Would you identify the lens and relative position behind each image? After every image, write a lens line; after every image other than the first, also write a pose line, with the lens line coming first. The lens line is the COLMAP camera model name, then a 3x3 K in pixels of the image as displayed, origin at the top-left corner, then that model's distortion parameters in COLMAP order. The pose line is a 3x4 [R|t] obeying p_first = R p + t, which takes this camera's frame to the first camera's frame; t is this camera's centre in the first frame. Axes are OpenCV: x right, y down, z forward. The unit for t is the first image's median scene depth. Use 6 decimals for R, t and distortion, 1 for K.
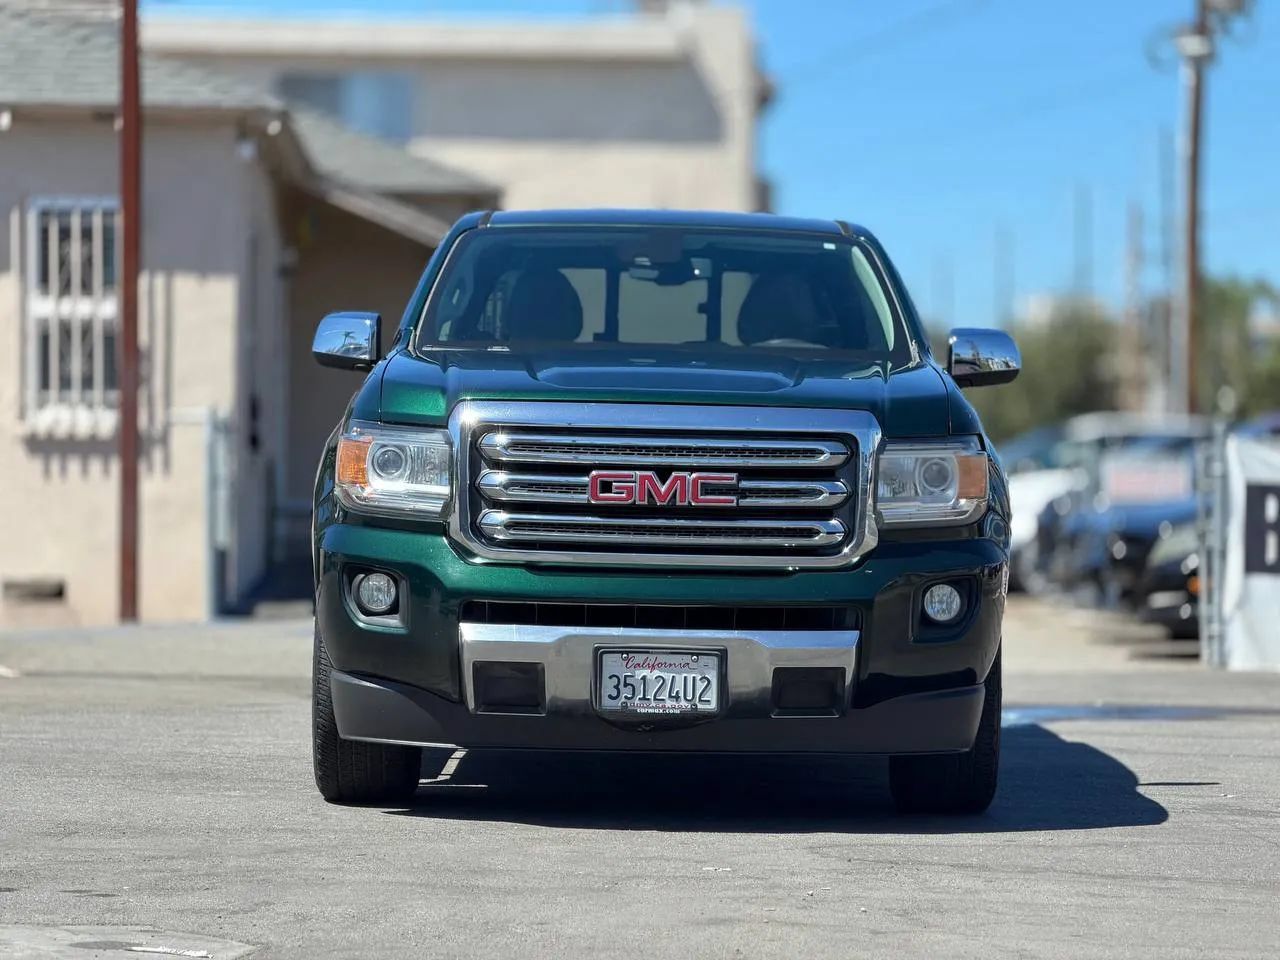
lens RADIAL K [[3854.9, 0, 635.1], [0, 3854.9, 481.3], [0, 0, 1]] dist [0.181870, 0.000000]
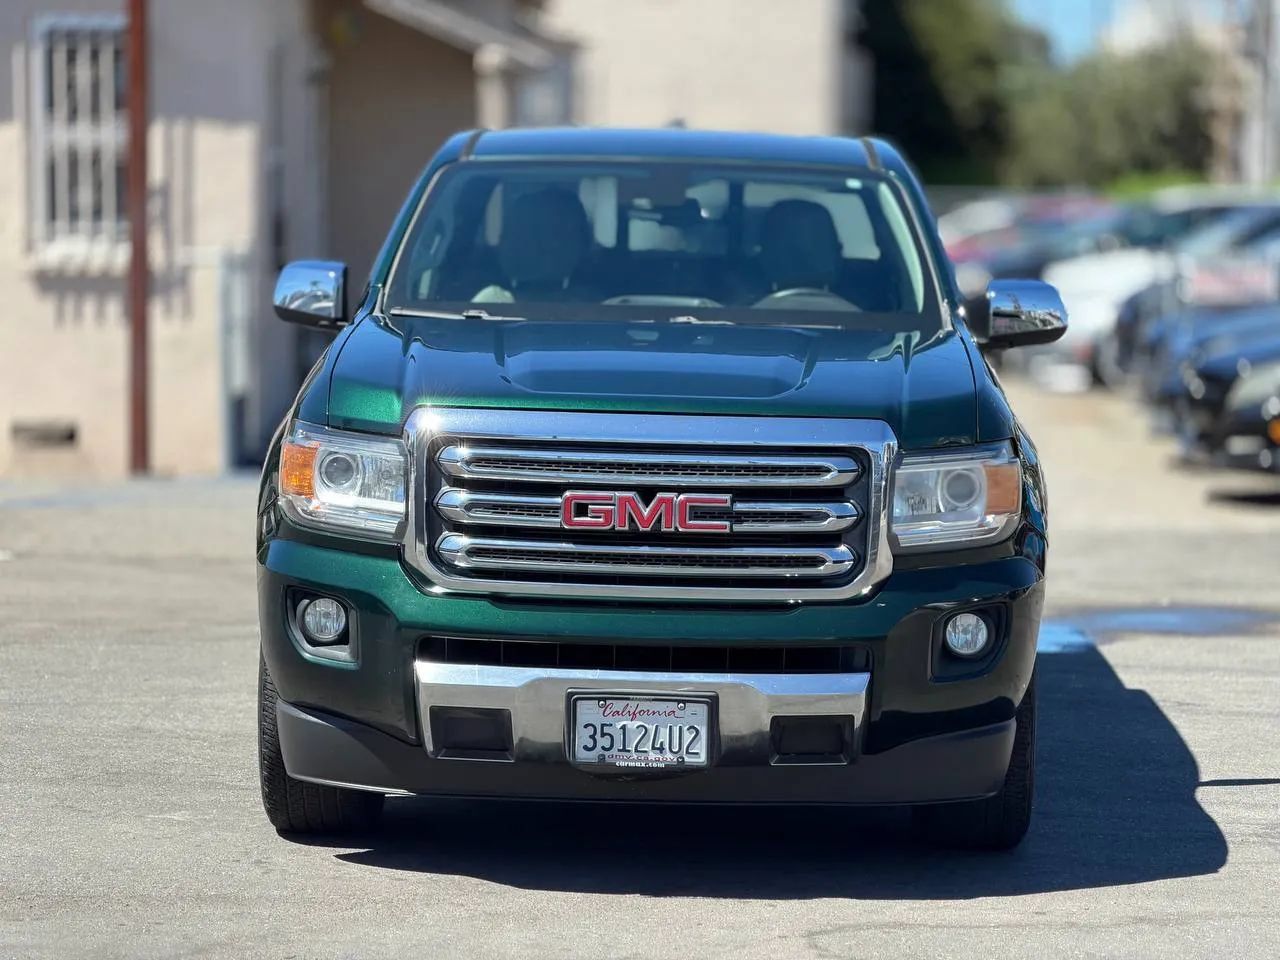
lens RADIAL K [[3854.9, 0, 639.3], [0, 3854.9, 481.0], [0, 0, 1]] dist [0.181870, 0.000000]
pose [[0.999724, 0.004034, -0.023157, 0.025597], [-0.002225, 0.996981, 0.077619, -0.072121], [0.023401, -0.077546, 0.996714, 0.125793]]
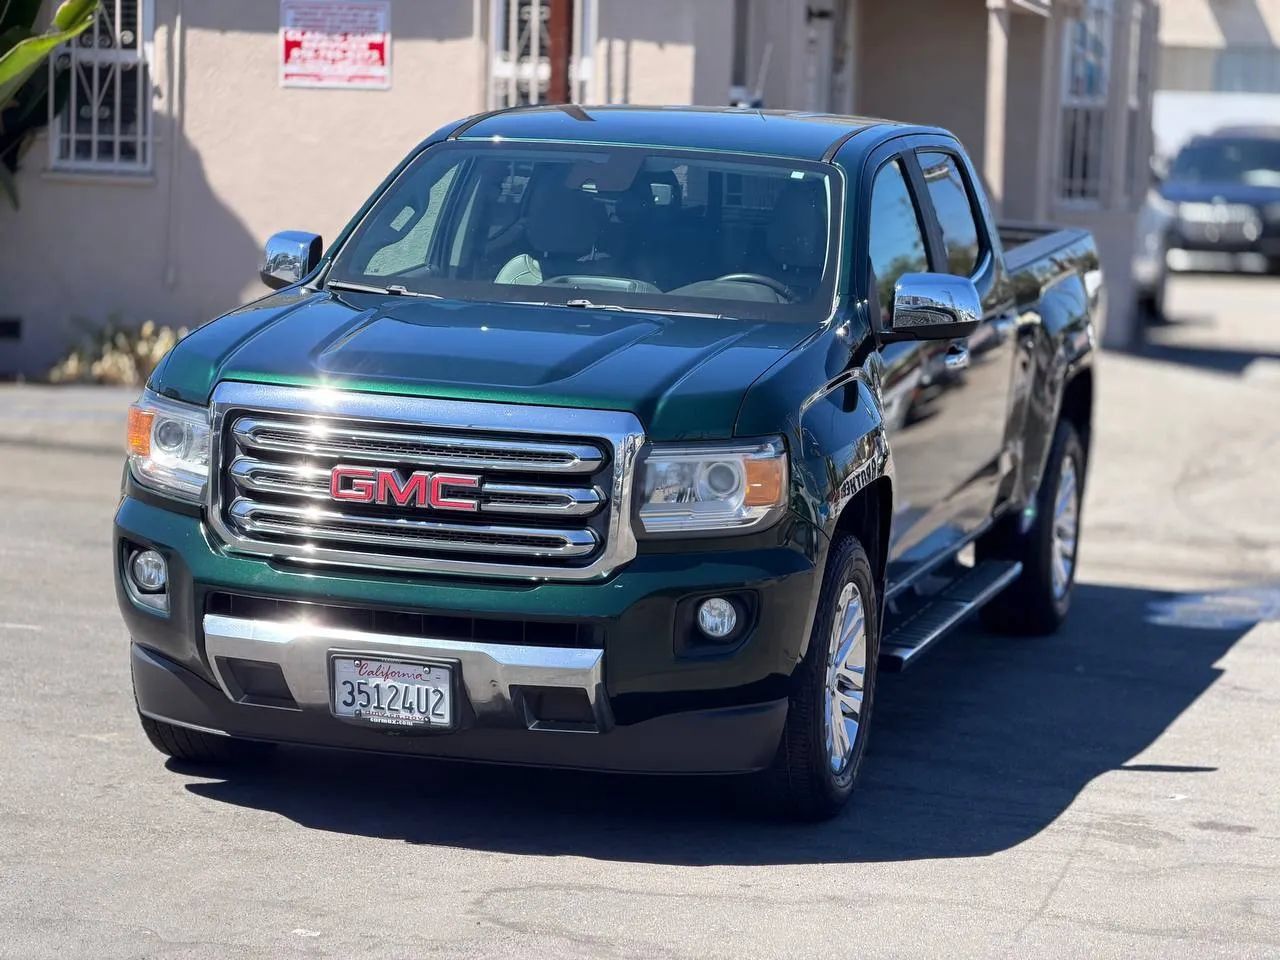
lens RADIAL K [[3854.9, 0, 656.4], [0, 3854.9, 446.7], [0, 0, 1]] dist [0.181870, 0.000000]
pose [[0.964585, 0.052032, -0.258591, 0.306547], [-0.026875, 0.994636, 0.099886, -0.102891], [0.262401, -0.089399, 0.960809, 0.108187]]
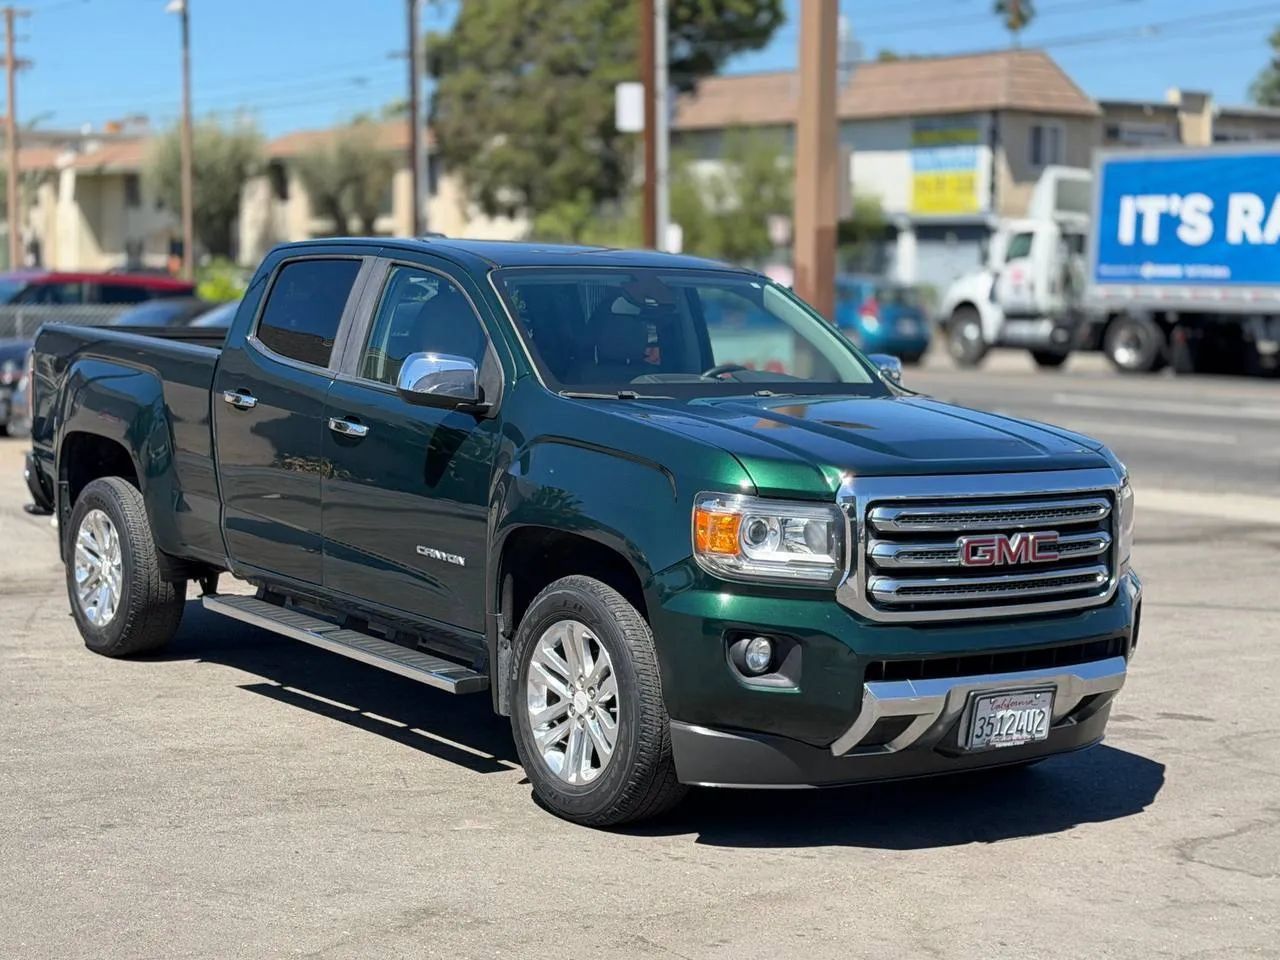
lens RADIAL K [[2292.6, 0, 634.4], [0, 2292.6, 480.8], [0, 0, 1]] dist [0.175108, 0.000000]
pose [[0.816256, -0.052159, 0.575331, -0.465089], [-0.005831, 0.995121, 0.098490, -0.082992], [-0.577662, -0.083748, 0.811969, 0.509614]]
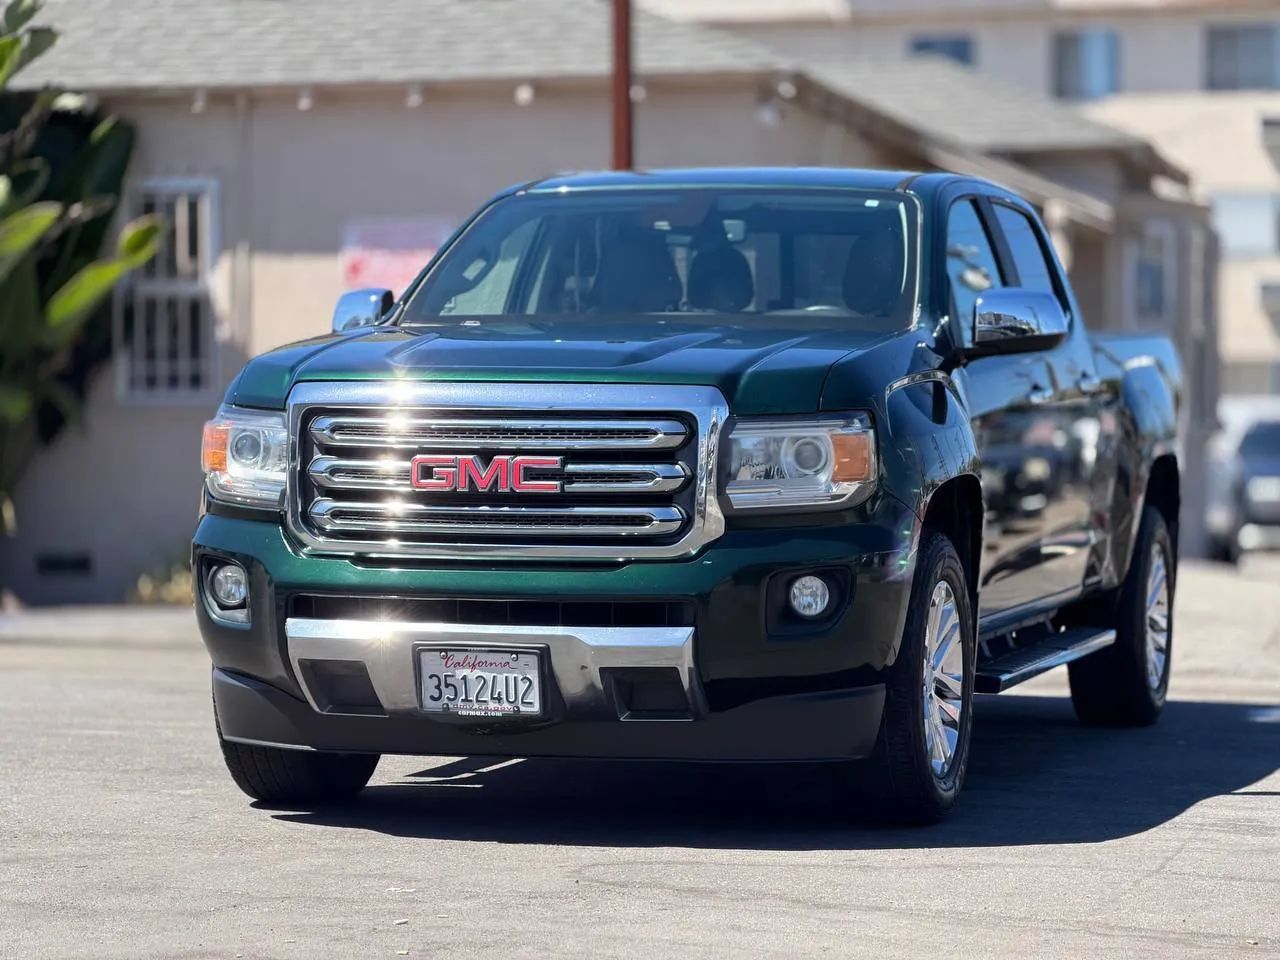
lens RADIAL K [[3854.9, 0, 618.5], [0, 3854.9, 482.2], [0, 0, 1]] dist [0.181870, 0.000000]
pose [[0.958146, -0.007332, -0.286187, 0.299237], [0.010126, 0.999914, 0.008285, -0.003375], [0.286102, -0.010837, 0.958138, 0.119487]]
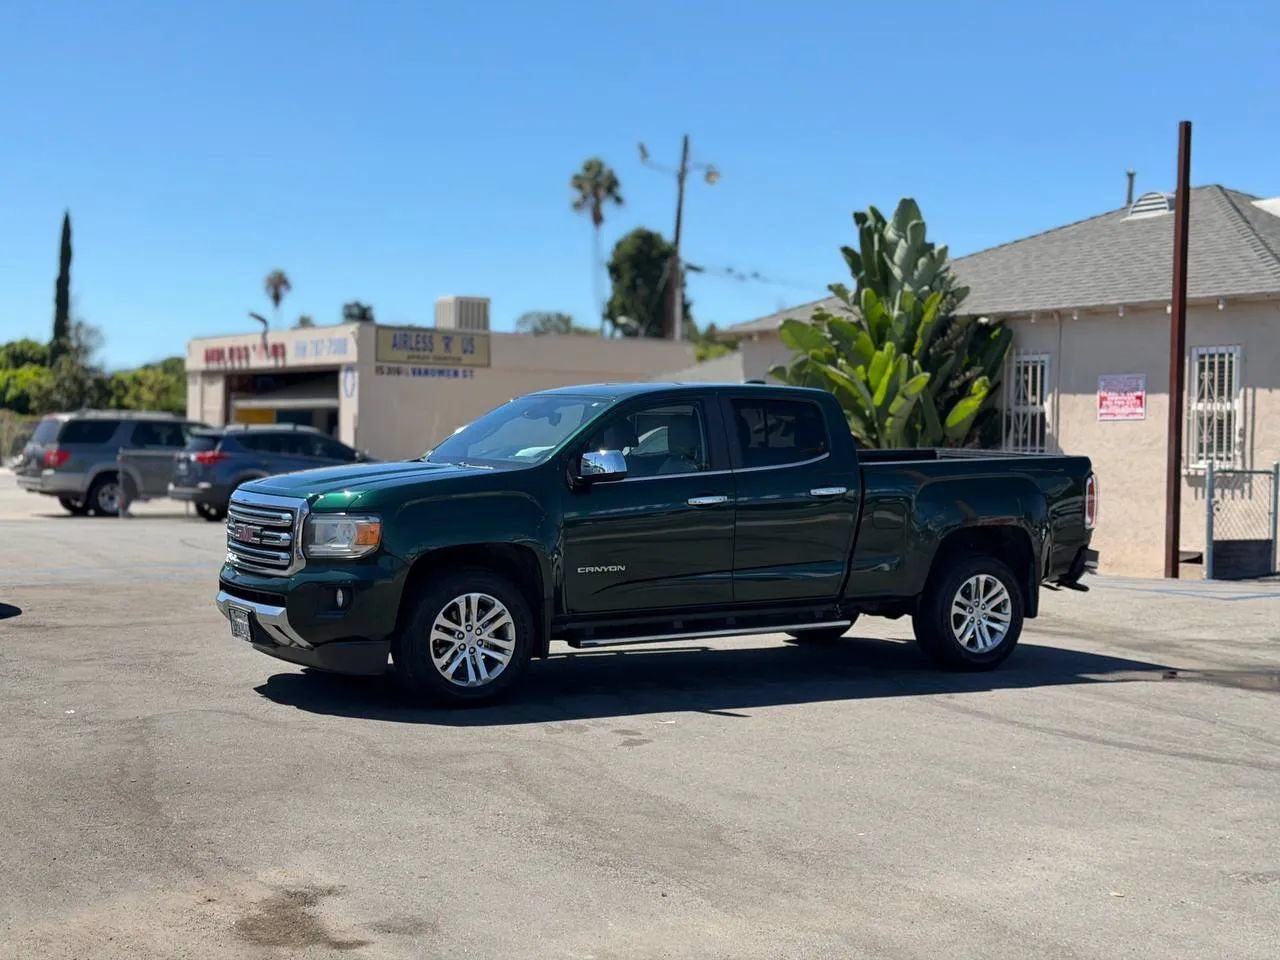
lens RADIAL K [[1793.4, 0, 644.2], [0, 1793.4, 481.0], [0, 0, 1]] dist [0.117690, 0.000000]
pose [[0.530122, 0.021270, -0.847654, 0.948102], [-0.011001, 0.999774, 0.018207, -0.046599], [0.847850, -0.000327, 0.530236, 0.651165]]
